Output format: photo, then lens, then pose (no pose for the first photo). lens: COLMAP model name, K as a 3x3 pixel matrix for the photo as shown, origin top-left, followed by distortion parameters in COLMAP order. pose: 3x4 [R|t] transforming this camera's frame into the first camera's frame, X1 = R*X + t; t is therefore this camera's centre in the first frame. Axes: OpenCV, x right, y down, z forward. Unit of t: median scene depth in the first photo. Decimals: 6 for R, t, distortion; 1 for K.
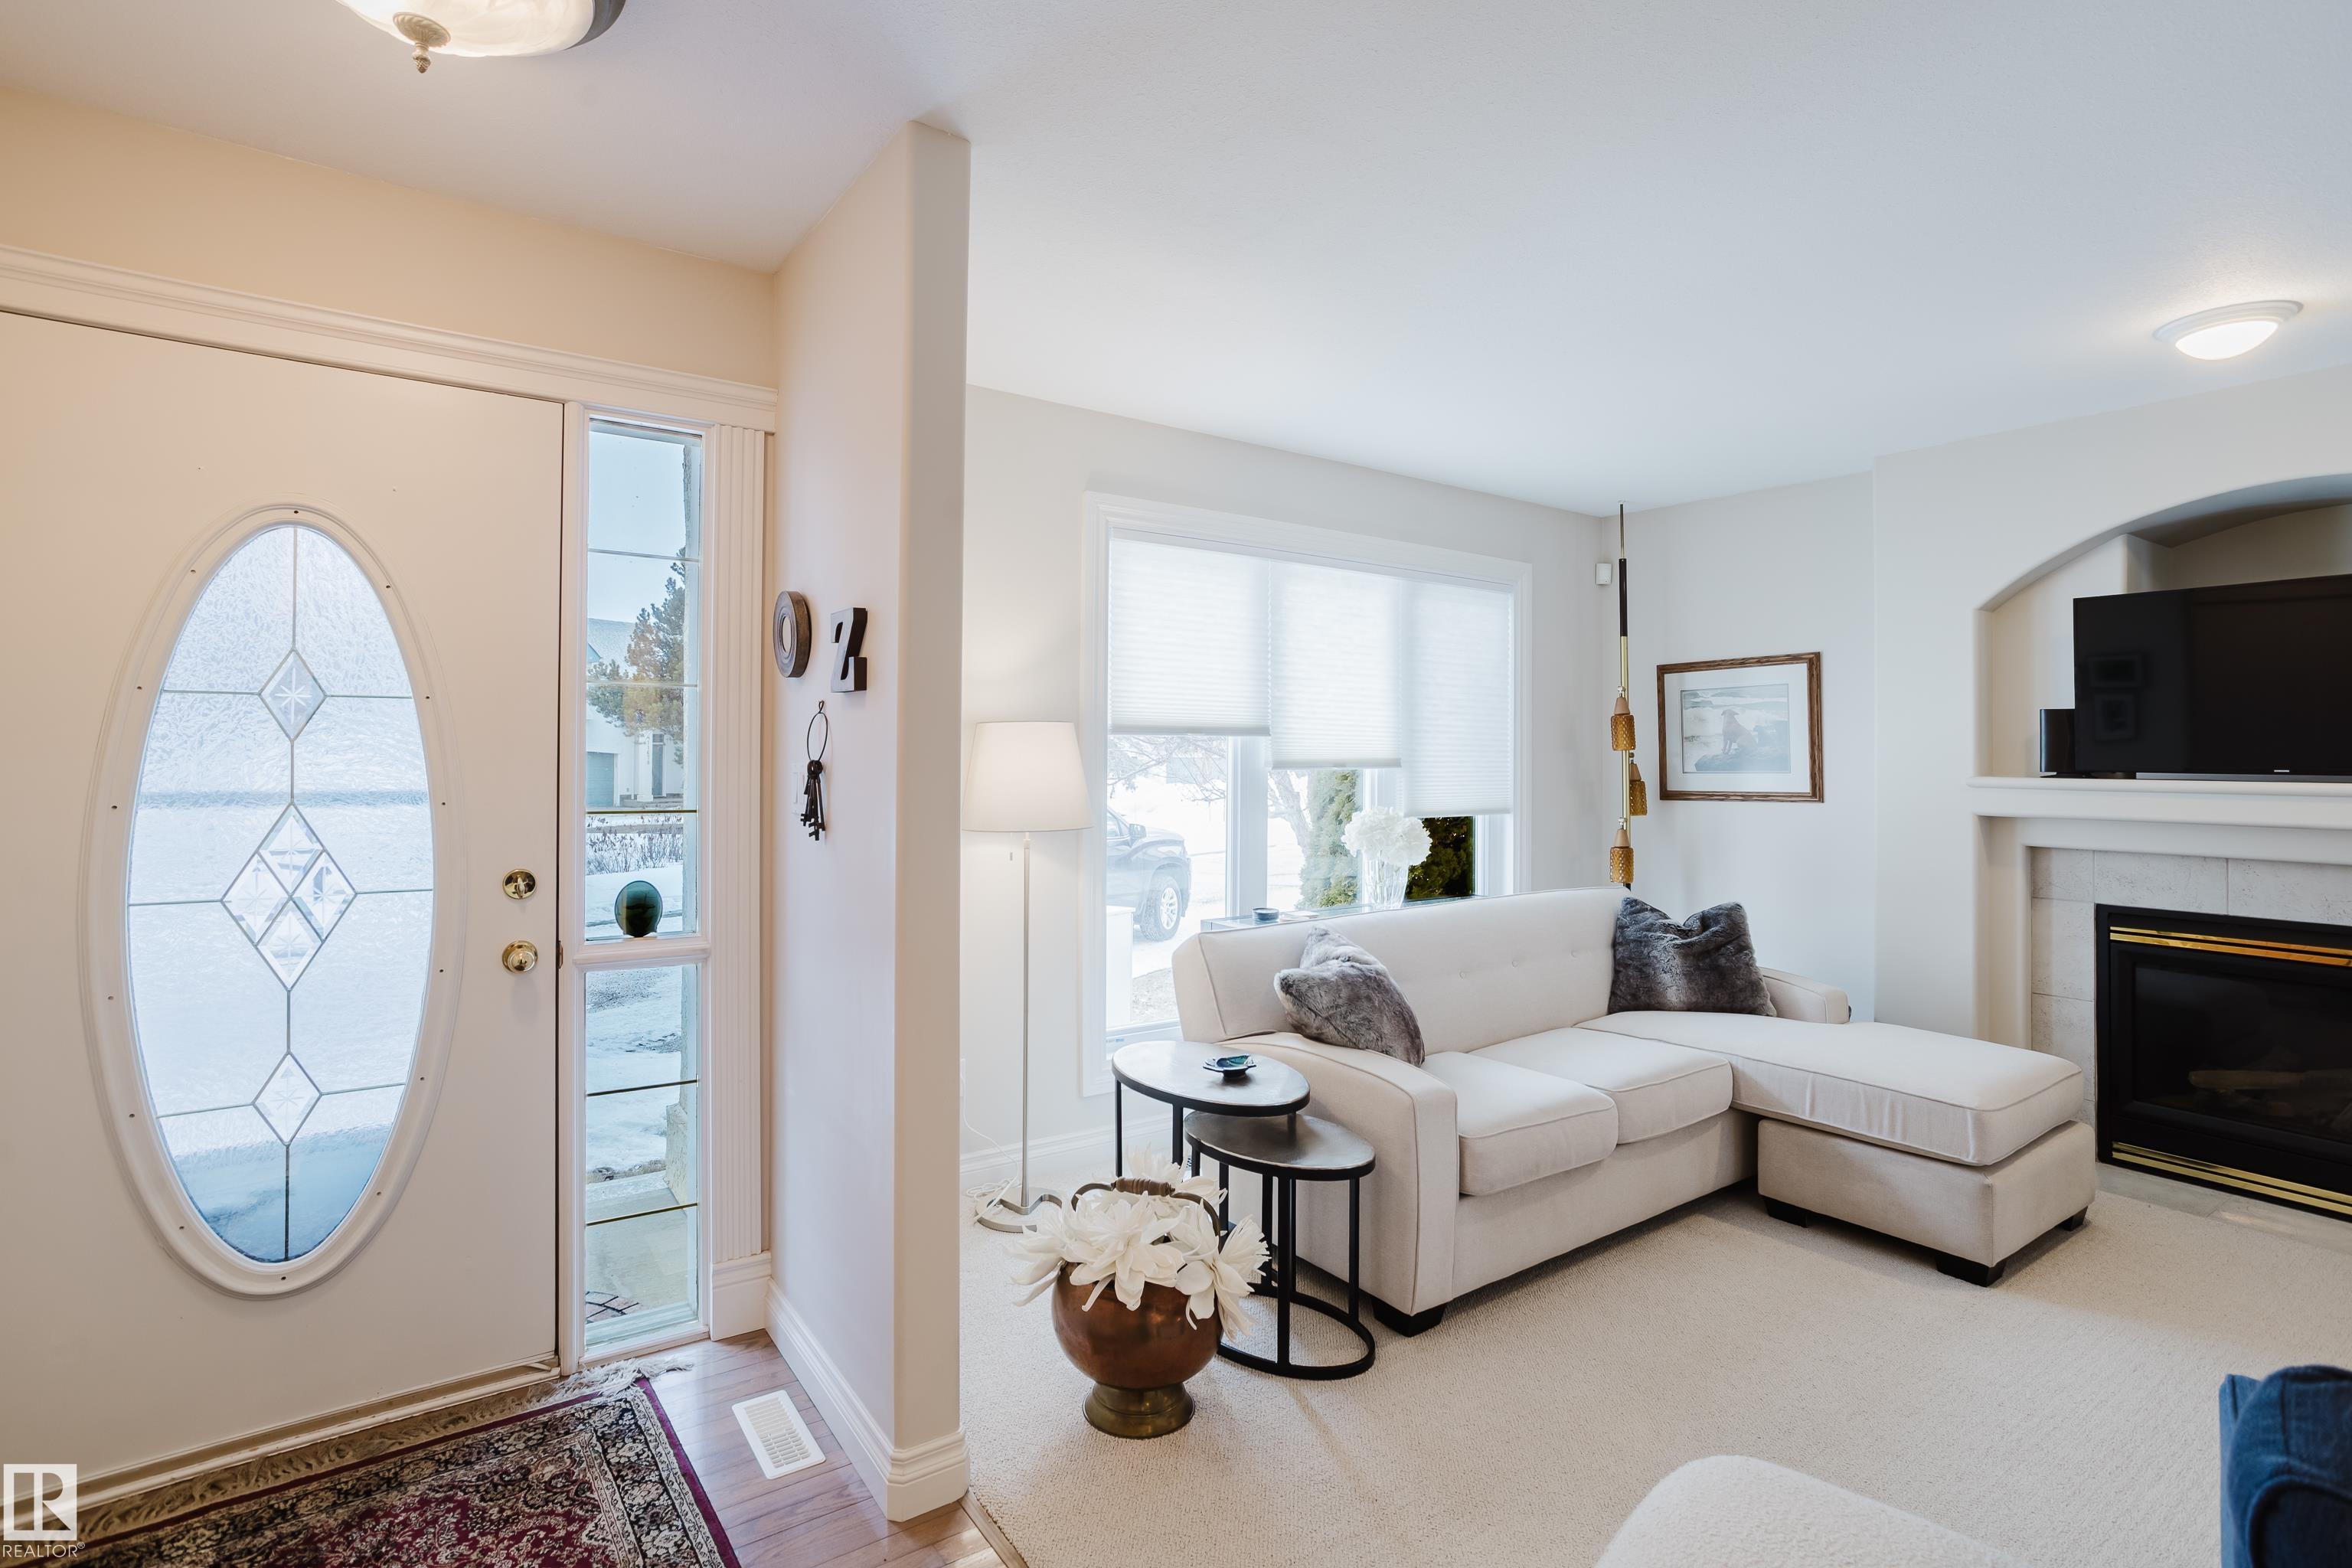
lens RADIAL K [[1142.0, 0, 1180.6], [0, 1142.0, 745.2], [0, 0, 1]] dist [-0.033111, 0.014963]
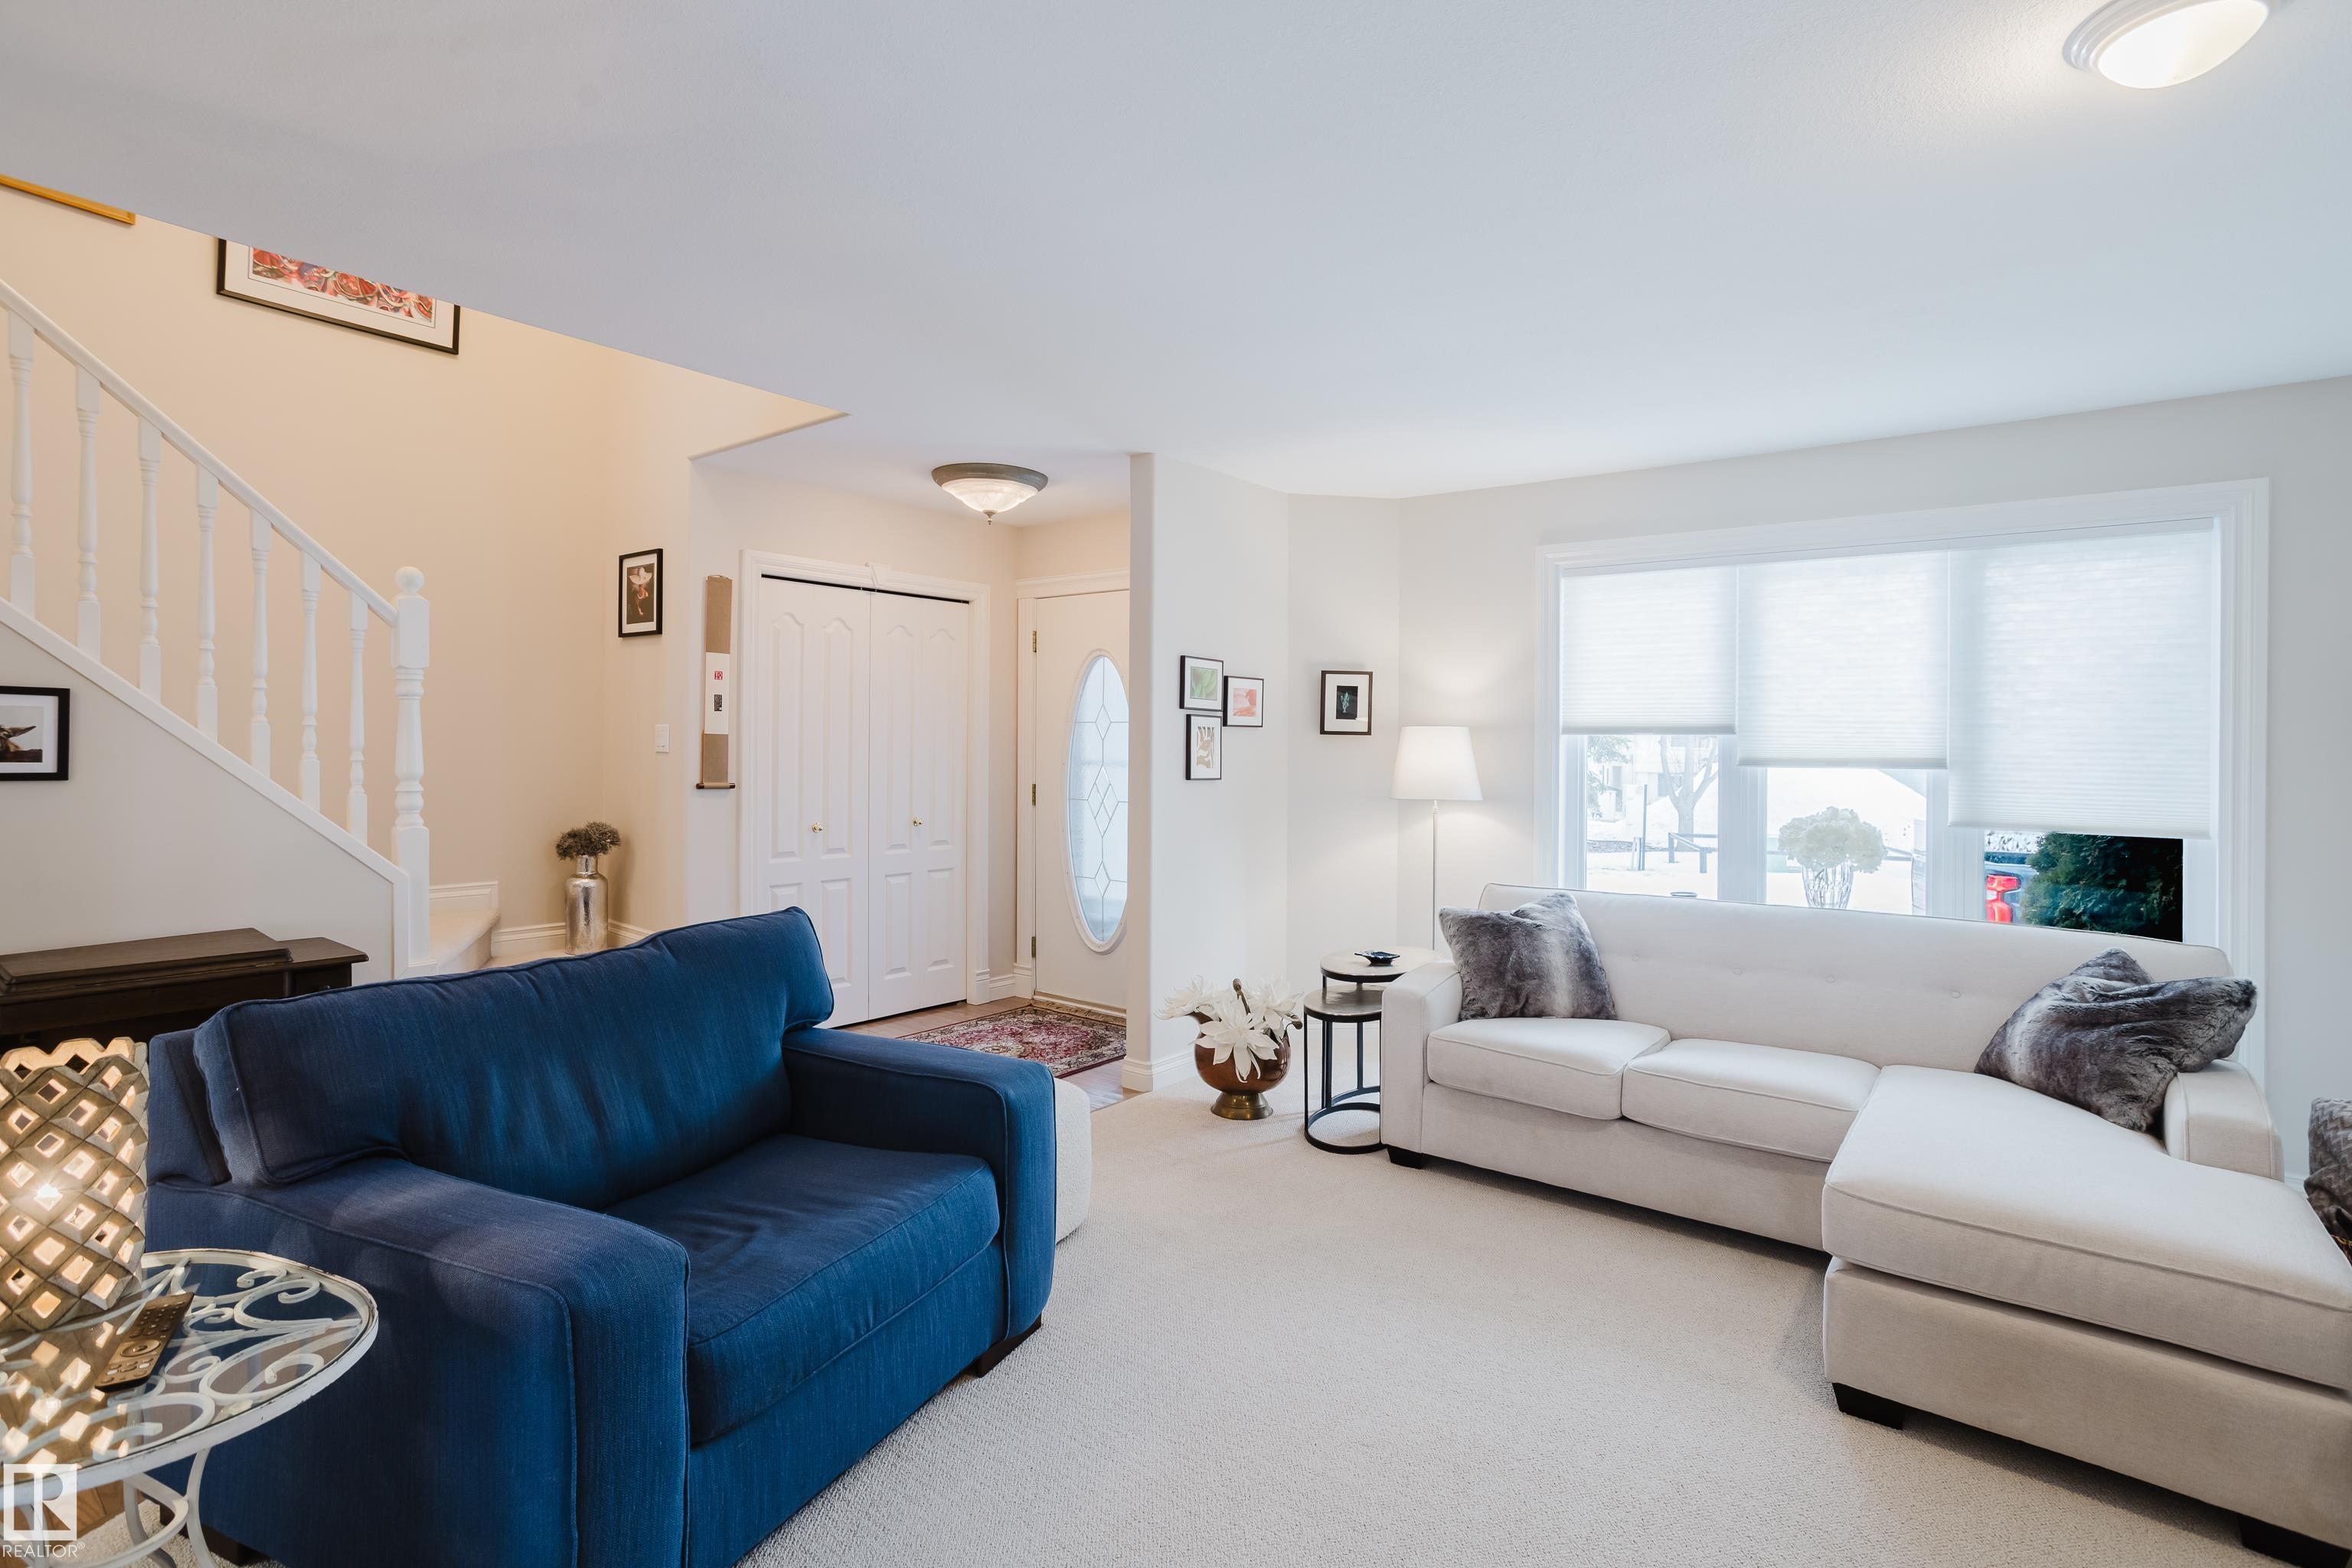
lens RADIAL K [[1142.0, 0, 1164.6], [0, 1142.0, 744.8], [0, 0, 1]] dist [-0.033111, 0.014963]
pose [[0.270271, -0.003529, -0.962778, 1.024267], [-0.005252, 0.999973, -0.005140, 0.010767], [0.962770, 0.006446, 0.270245, 0.240027]]
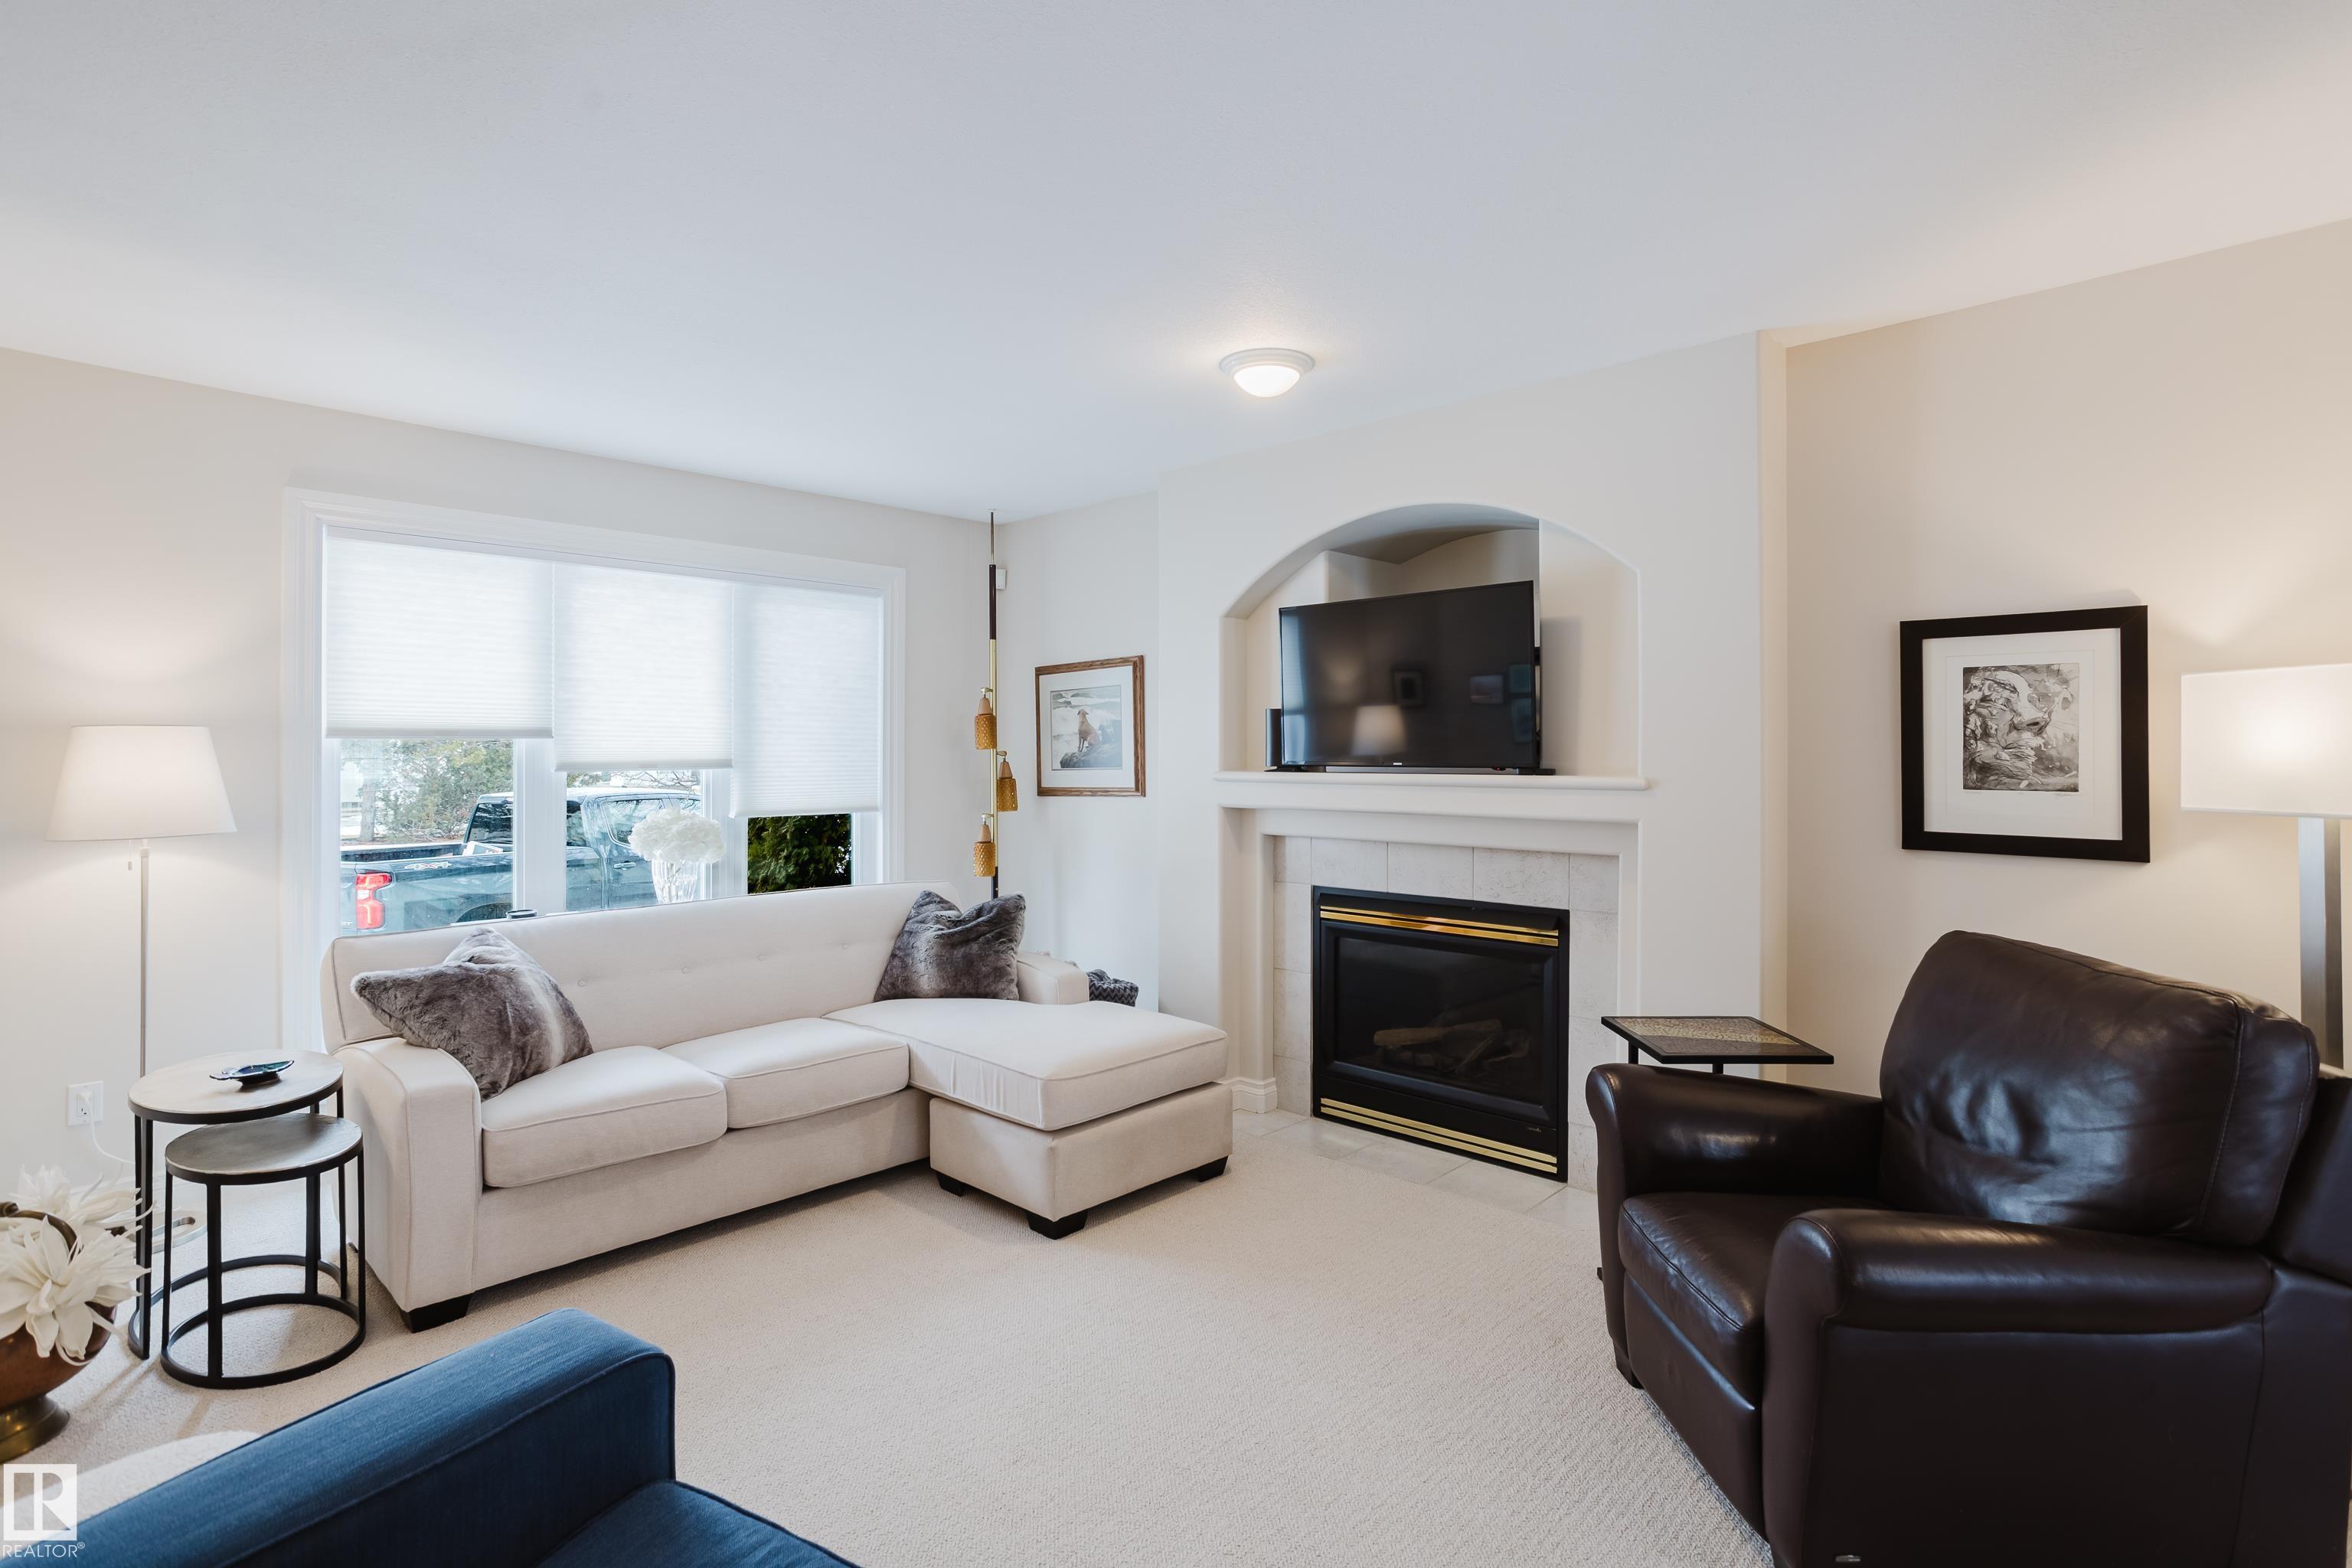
lens RADIAL K [[1142.0, 0, 1185.0], [0, 1142.0, 738.0], [0, 0, 1]] dist [-0.033111, 0.014963]
pose [[0.982816, -0.006089, 0.184490, 0.482664], [0.007172, 0.999961, -0.005205, 0.001448], [-0.184451, 0.006439, 0.982821, -0.080010]]
